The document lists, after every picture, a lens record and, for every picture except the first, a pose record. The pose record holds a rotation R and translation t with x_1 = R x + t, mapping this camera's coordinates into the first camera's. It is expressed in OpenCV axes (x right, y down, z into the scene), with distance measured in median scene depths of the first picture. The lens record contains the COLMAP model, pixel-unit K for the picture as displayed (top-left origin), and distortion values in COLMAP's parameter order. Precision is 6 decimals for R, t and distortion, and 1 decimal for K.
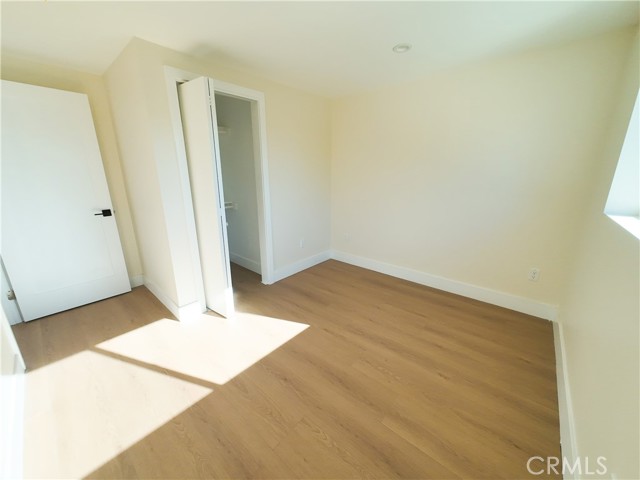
lens RADIAL K [[245.9, 0, 318.7], [0, 245.9, 238.0], [0, 0, 1]] dist [-0.002731, 0.000176]
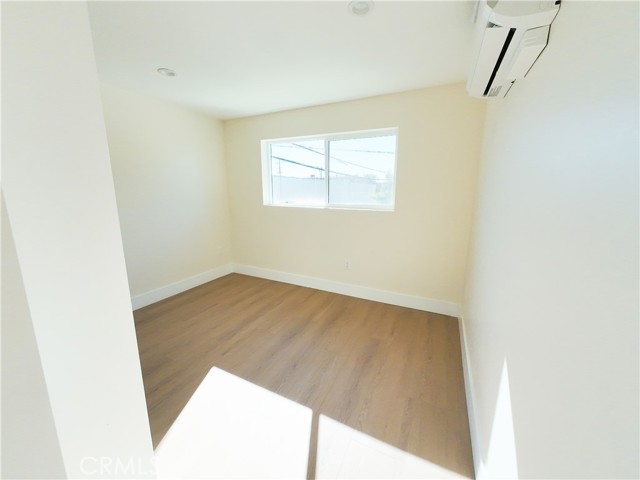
lens RADIAL K [[245.9, 0, 320.6], [0, 245.9, 239.6], [0, 0, 1]] dist [-0.002731, 0.000176]
pose [[-0.260001, -0.187459, 0.947237, -0.975390], [0.245175, 0.936011, 0.252534, -0.198261], [-0.933964, 0.297898, -0.197403, 0.804125]]
